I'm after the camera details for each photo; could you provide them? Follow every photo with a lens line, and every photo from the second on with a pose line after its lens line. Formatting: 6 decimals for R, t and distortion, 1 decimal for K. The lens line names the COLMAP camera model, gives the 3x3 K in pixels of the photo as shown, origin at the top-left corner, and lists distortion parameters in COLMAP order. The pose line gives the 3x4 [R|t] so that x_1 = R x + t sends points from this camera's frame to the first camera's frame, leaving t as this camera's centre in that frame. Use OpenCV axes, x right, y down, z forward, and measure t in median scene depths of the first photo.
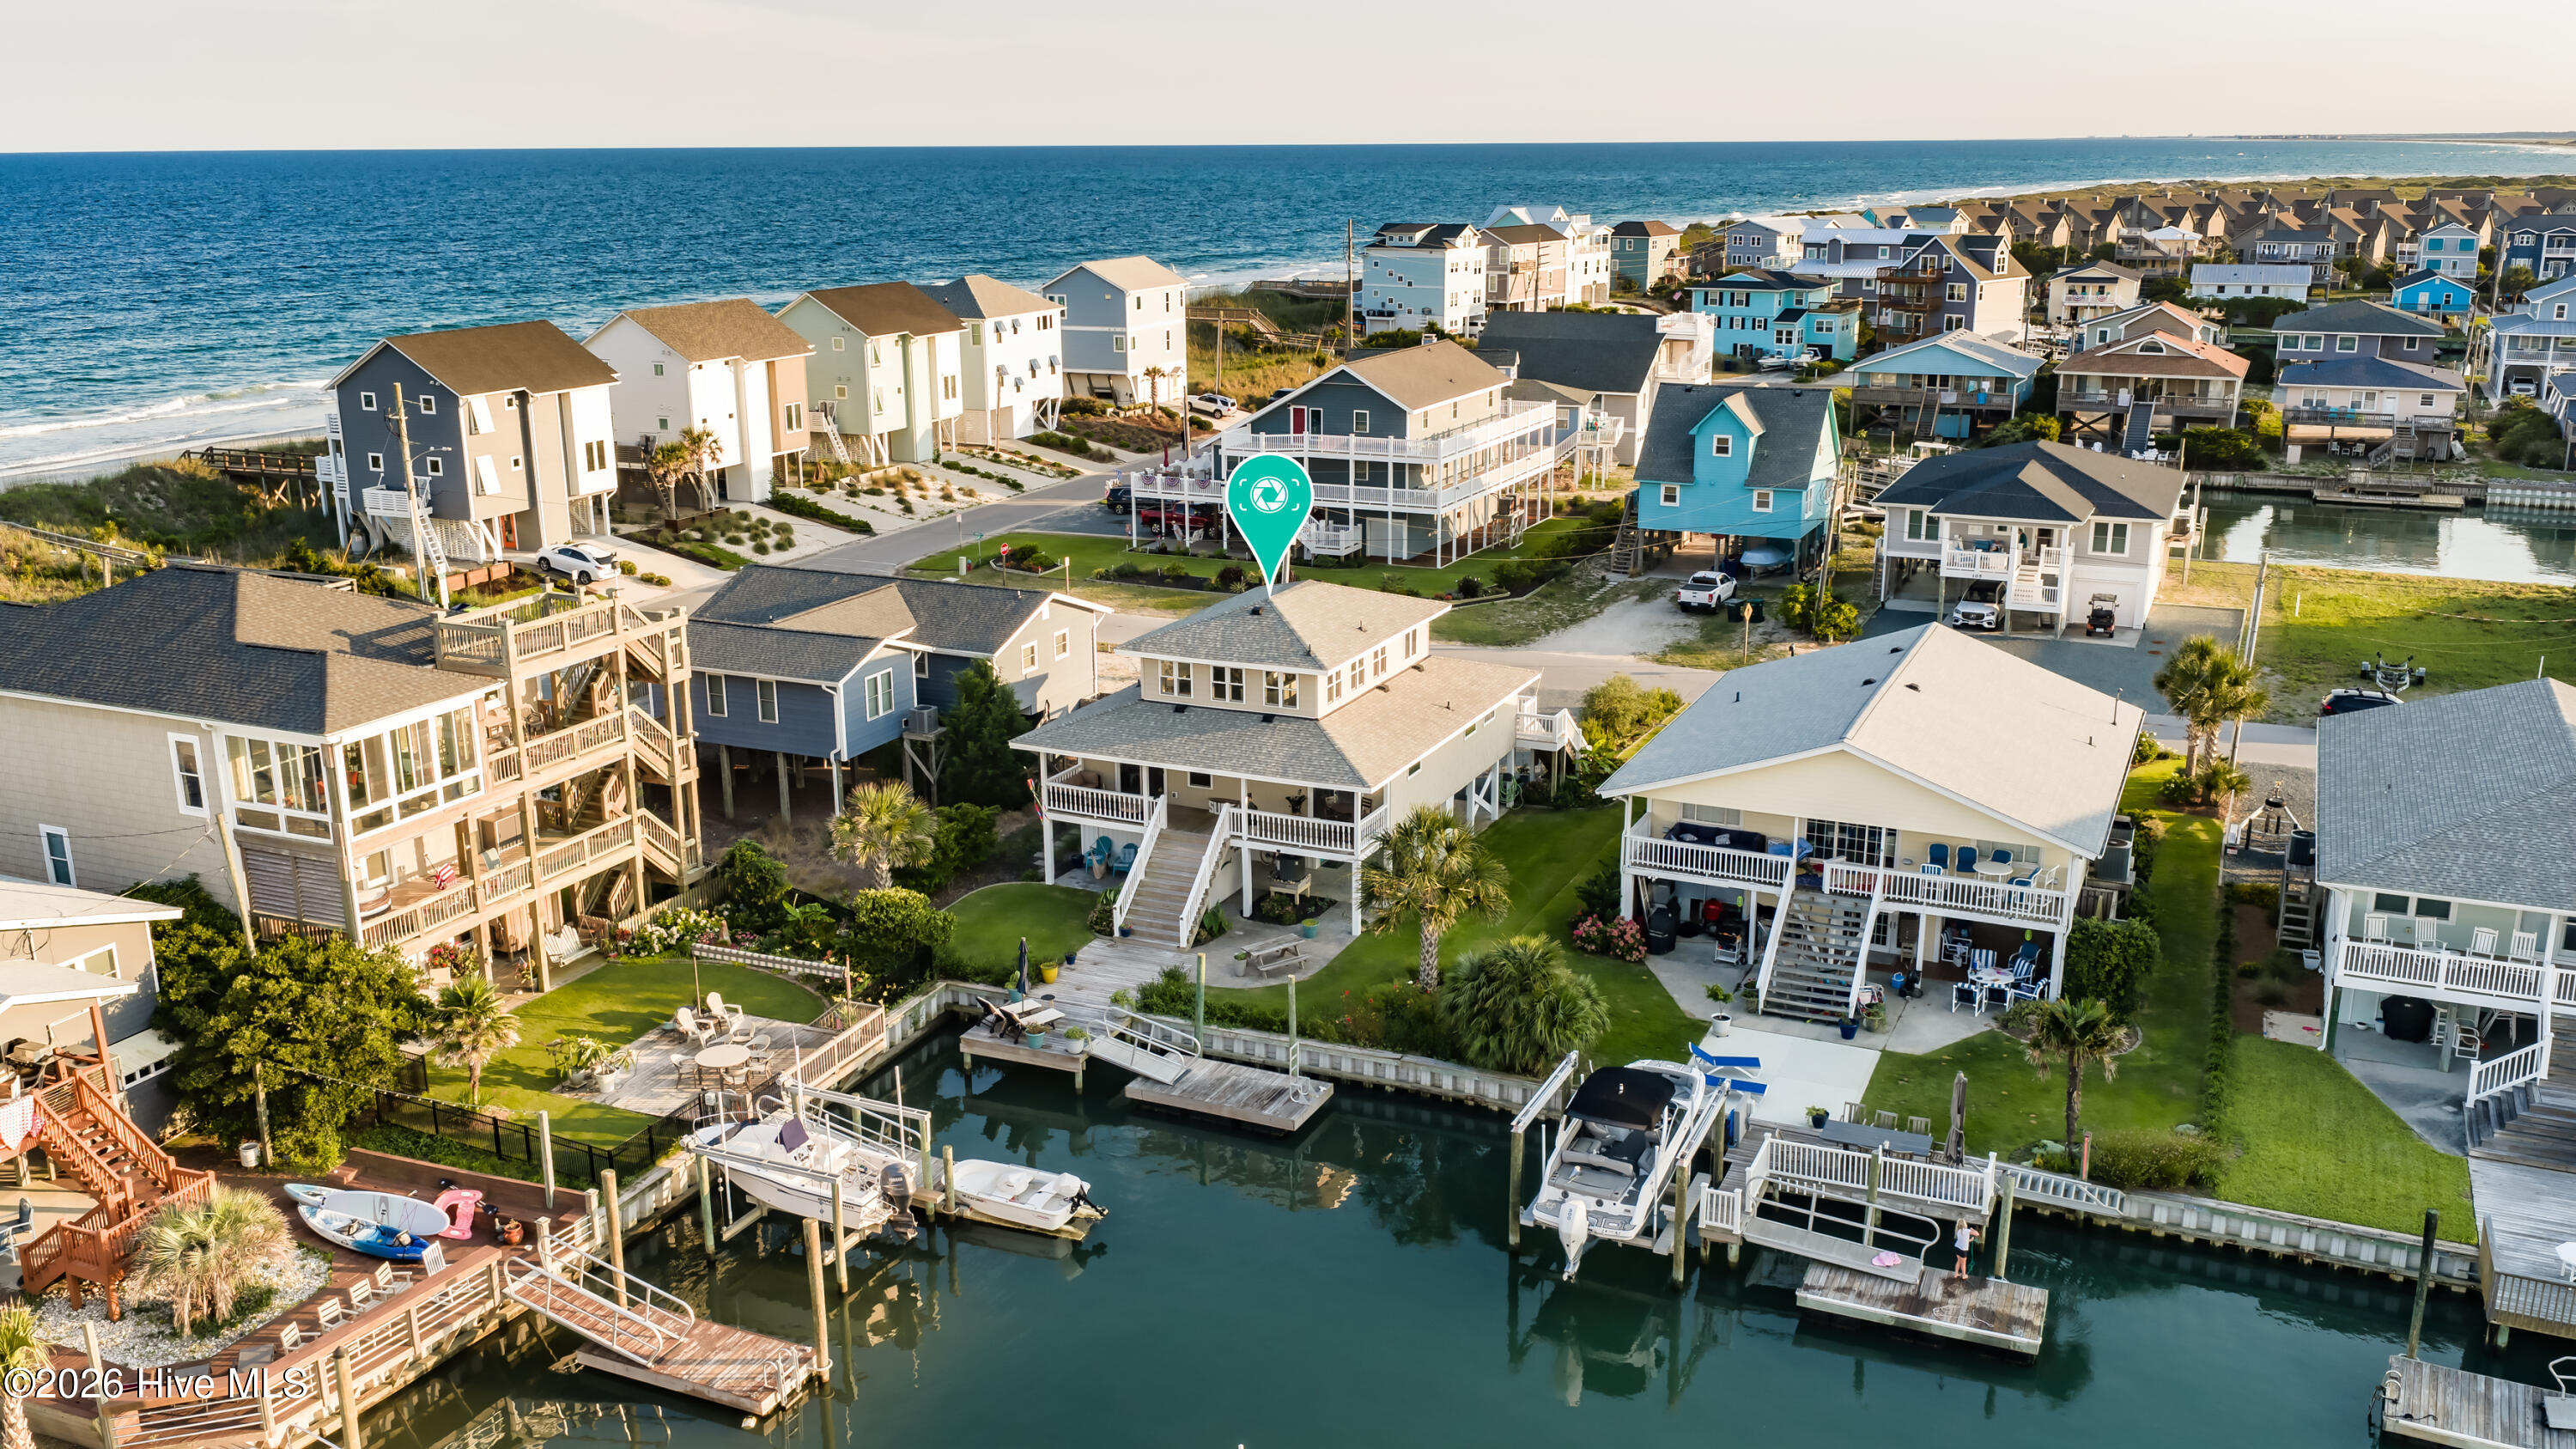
lens RADIAL K [[2154.8, 0, 1290.6], [0, 2154.8, 728.5], [0, 0, 1]] dist [0.015260, -0.039978]
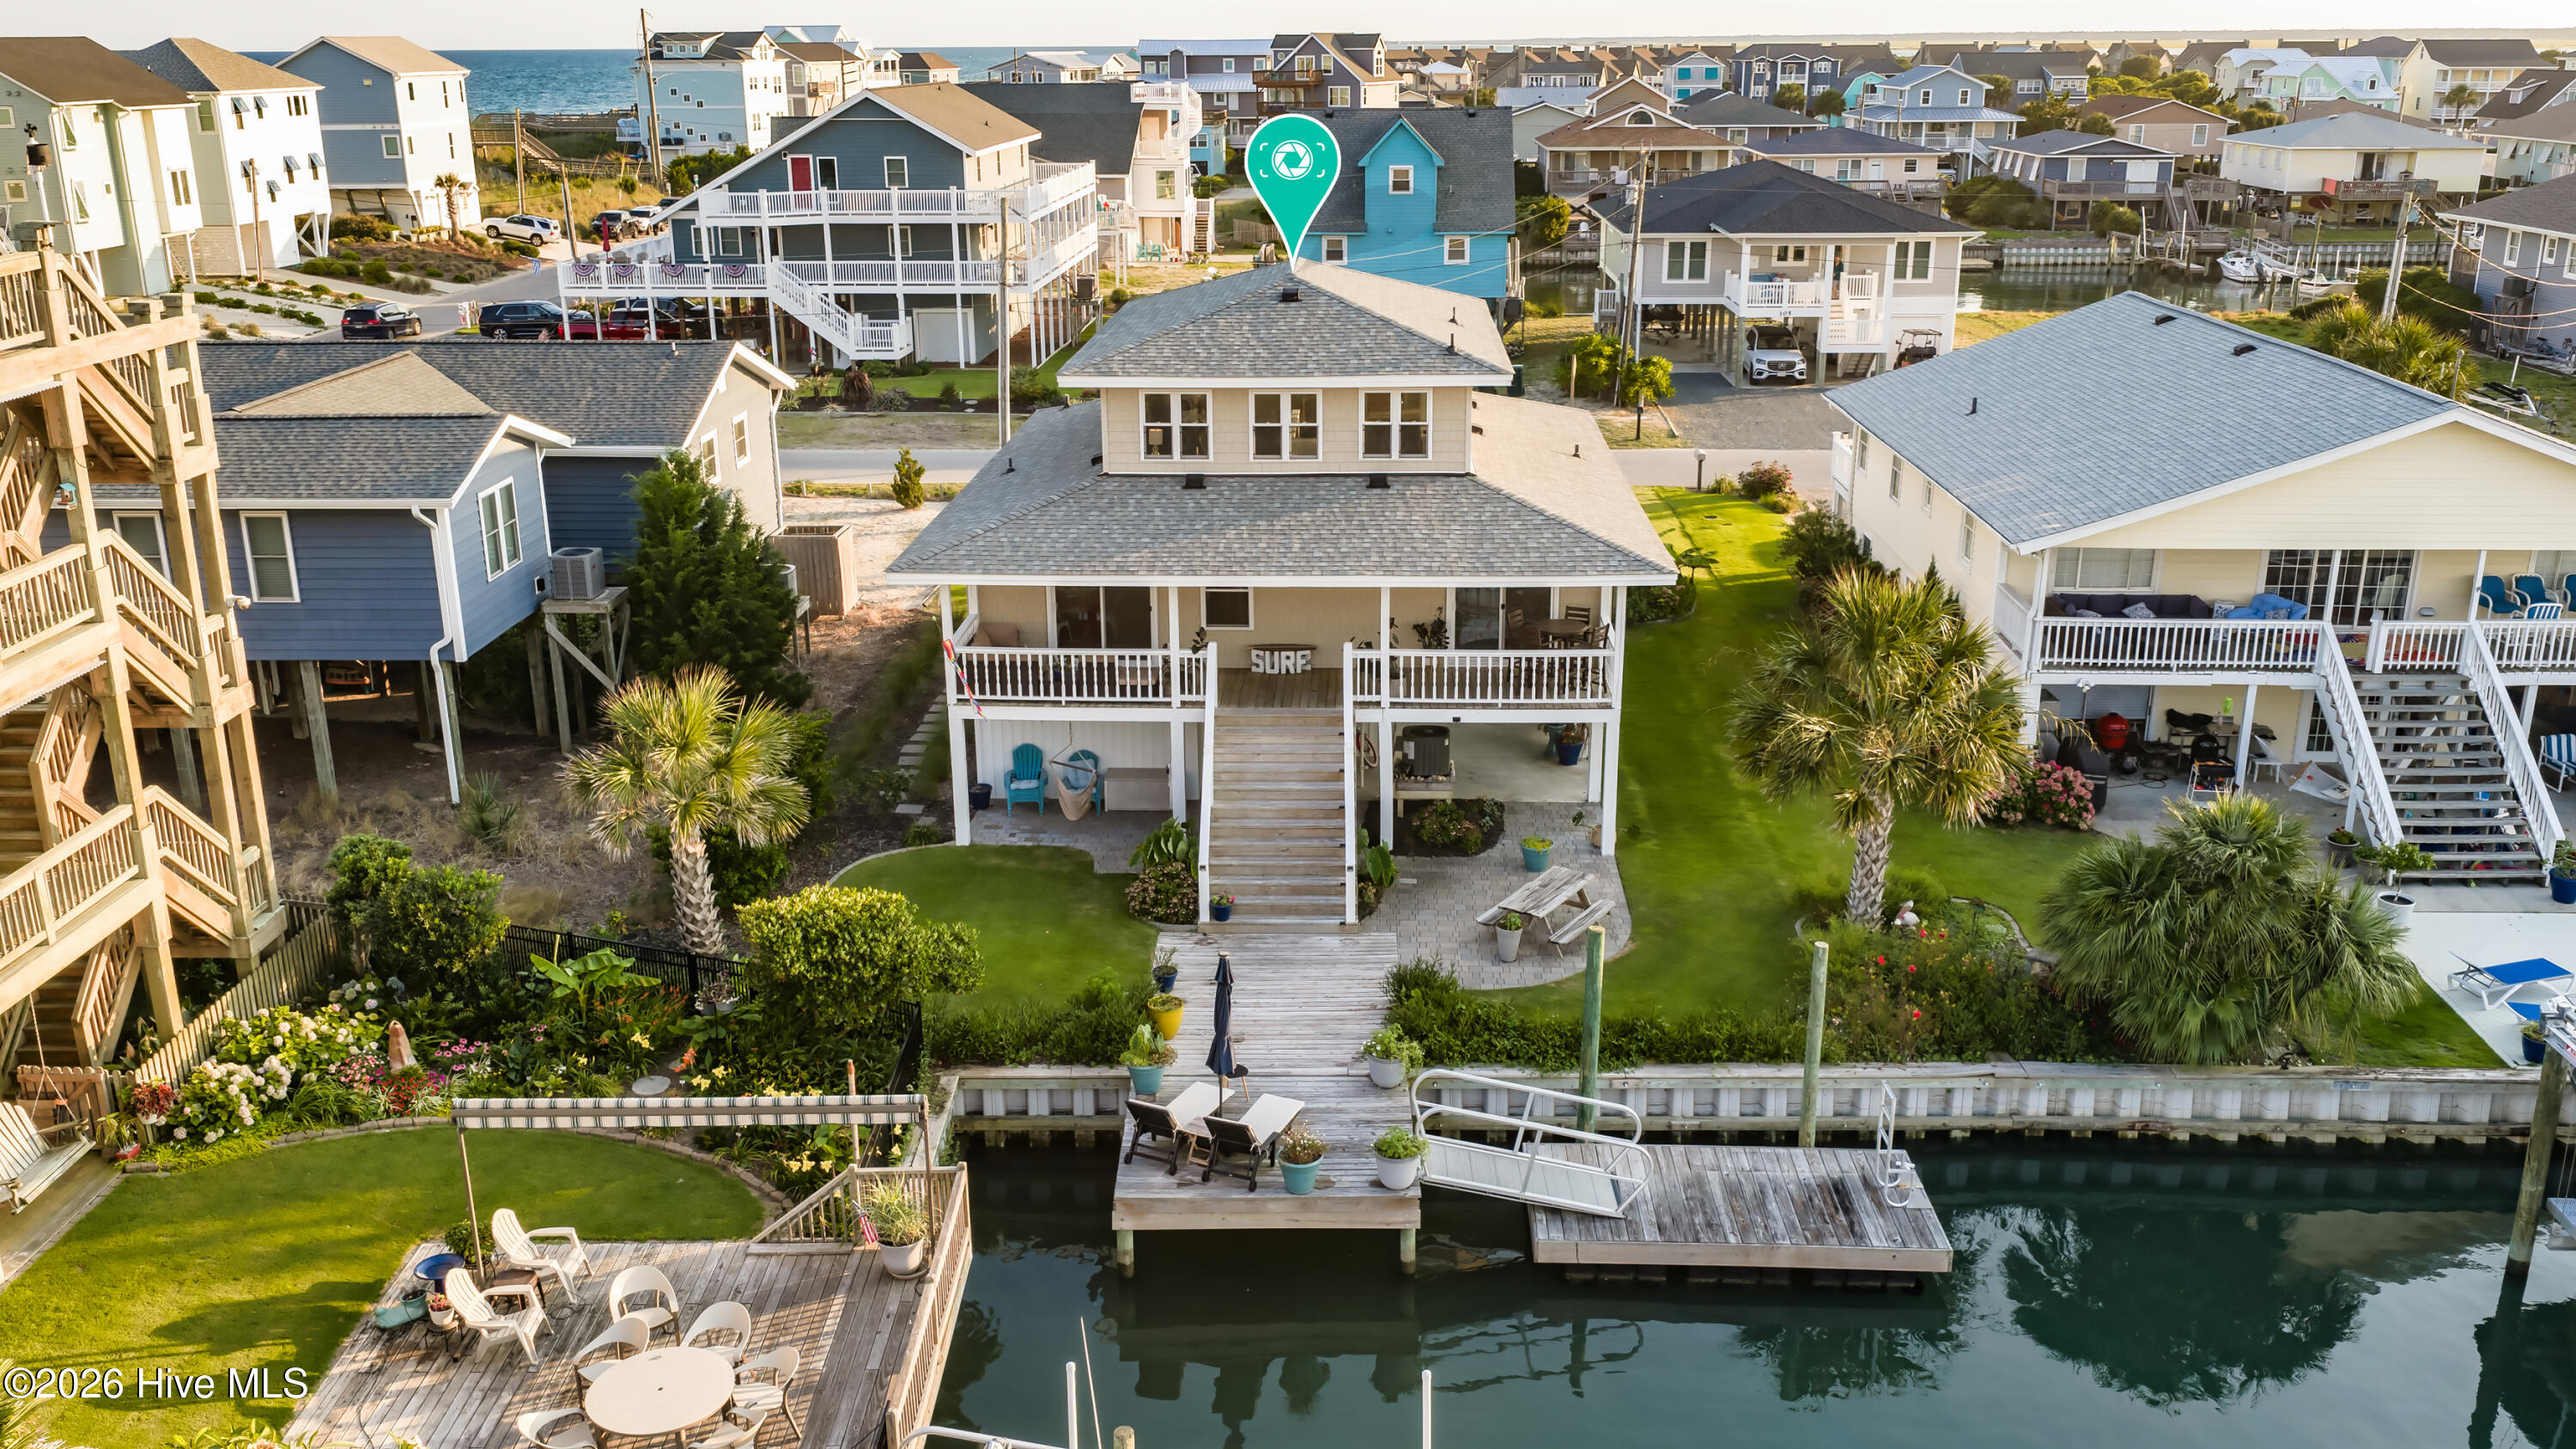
lens RADIAL K [[2154.8, 0, 1295.1], [0, 2154.8, 721.7], [0, 0, 1]] dist [0.015260, -0.039978]
pose [[0.922060, -0.116531, 0.369089, -0.231015], [0.103322, 0.993102, 0.055429, 0.022726], [-0.373002, -0.012974, 0.927740, 0.497626]]
